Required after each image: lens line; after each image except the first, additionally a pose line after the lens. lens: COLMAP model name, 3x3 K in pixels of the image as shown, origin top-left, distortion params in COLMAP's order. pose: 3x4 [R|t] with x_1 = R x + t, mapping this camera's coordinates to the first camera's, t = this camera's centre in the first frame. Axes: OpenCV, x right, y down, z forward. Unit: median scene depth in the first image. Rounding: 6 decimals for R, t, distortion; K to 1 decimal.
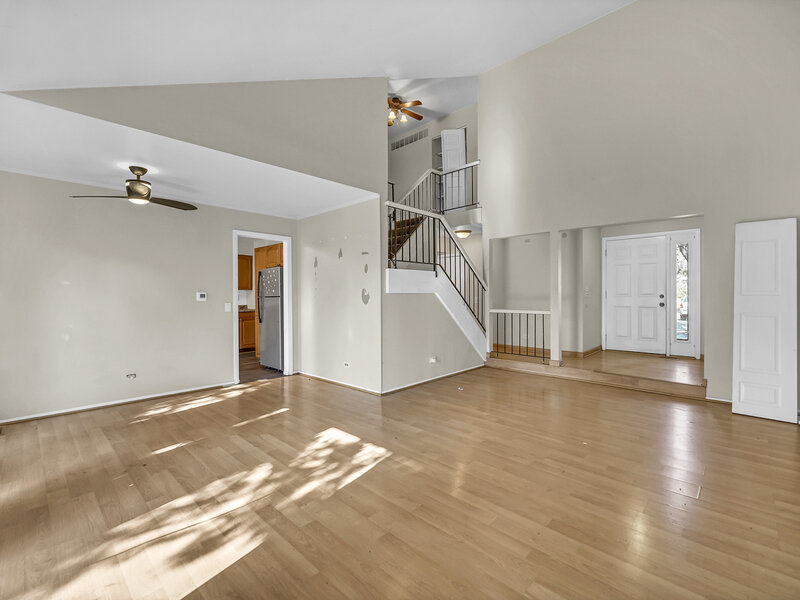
lens RADIAL K [[359.5, 0, 400.0], [0, 359.5, 300.0], [0, 0, 1]] dist [-0.002921, -0.001089]
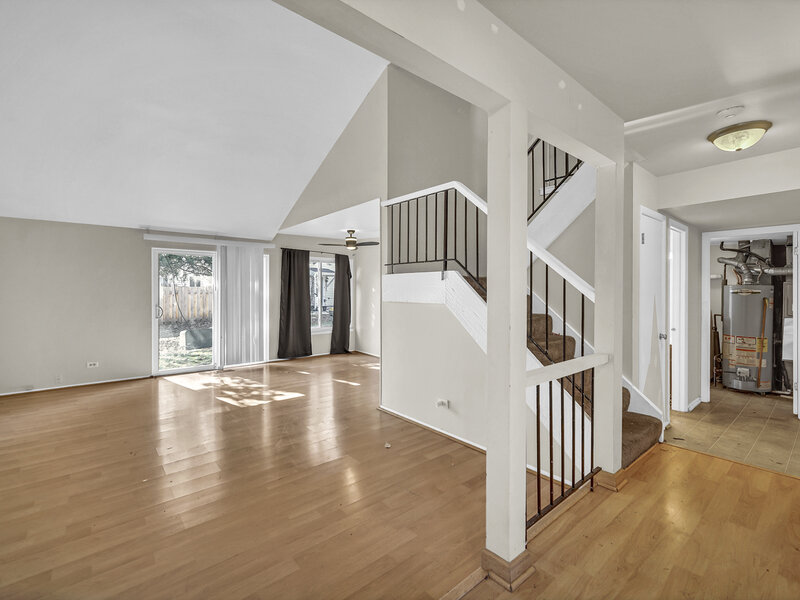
lens RADIAL K [[362.5, 0, 401.2], [0, 362.5, 292.9], [0, 0, 1]] dist [-0.001323, -0.000399]
pose [[-0.099303, 0.011179, -0.994994, 1.112140], [-0.014678, 0.999812, 0.012698, -0.066700], [0.994949, 0.015866, -0.099120, 1.423422]]
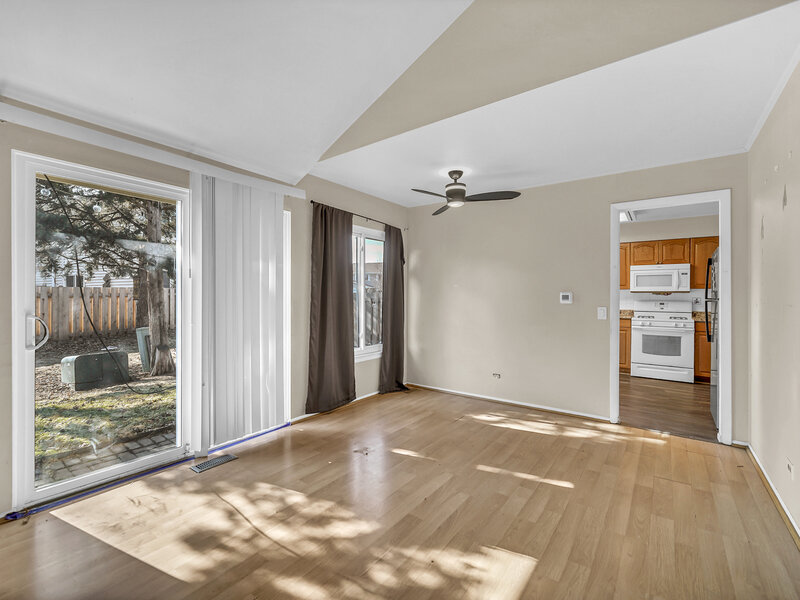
lens RADIAL K [[359.5, 0, 400.0], [0, 359.5, 300.0], [0, 0, 1]] dist [-0.002921, -0.001089]
pose [[0.128871, 0.009699, -0.991614, 0.263961], [-0.017298, 0.999822, 0.007531, -0.006848], [0.991511, 0.016183, 0.129016, 0.700328]]
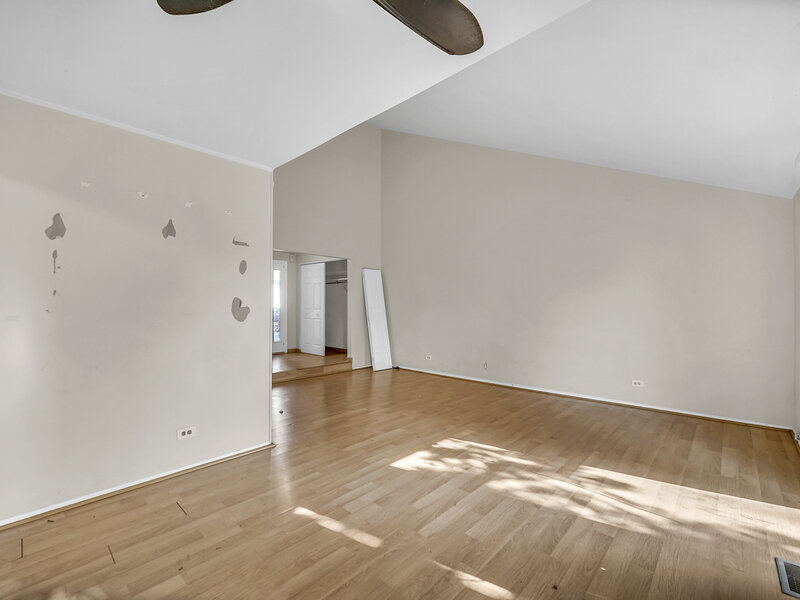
lens RADIAL K [[351.3, 0, 382.3], [0, 351.3, 306.7], [0, 0, 1]] dist [-0.041348, 0.015177]
pose [[-0.021884, -0.004224, 0.999752, -0.950692], [0.010424, 0.999936, 0.004453, -0.019237], [-0.999706, 0.010519, -0.021838, 0.966689]]
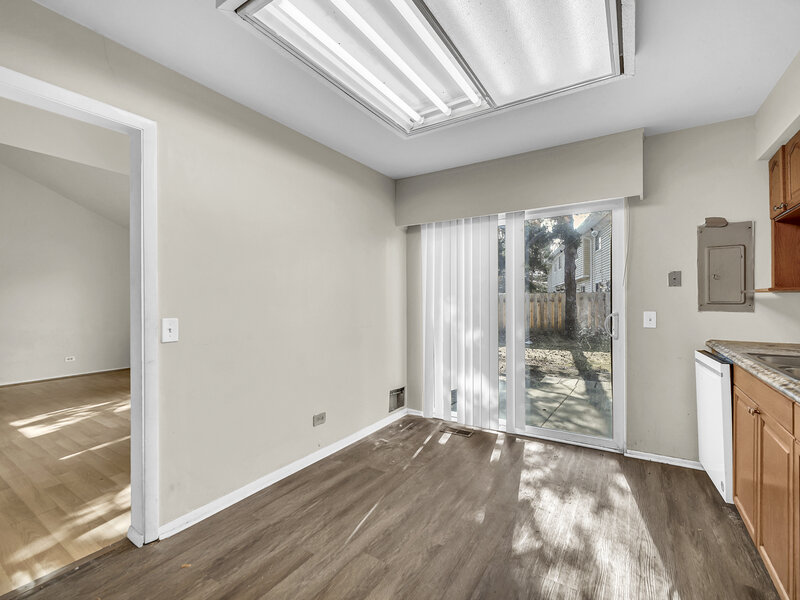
lens RADIAL K [[359.5, 0, 400.0], [0, 359.5, 300.0], [0, 0, 1]] dist [-0.002921, -0.001089]
pose [[-0.980096, 0.006578, -0.198413, -0.925255], [0.004883, 0.999947, 0.009032, -0.020224], [0.198462, 0.007883, -0.980077, 2.024522]]
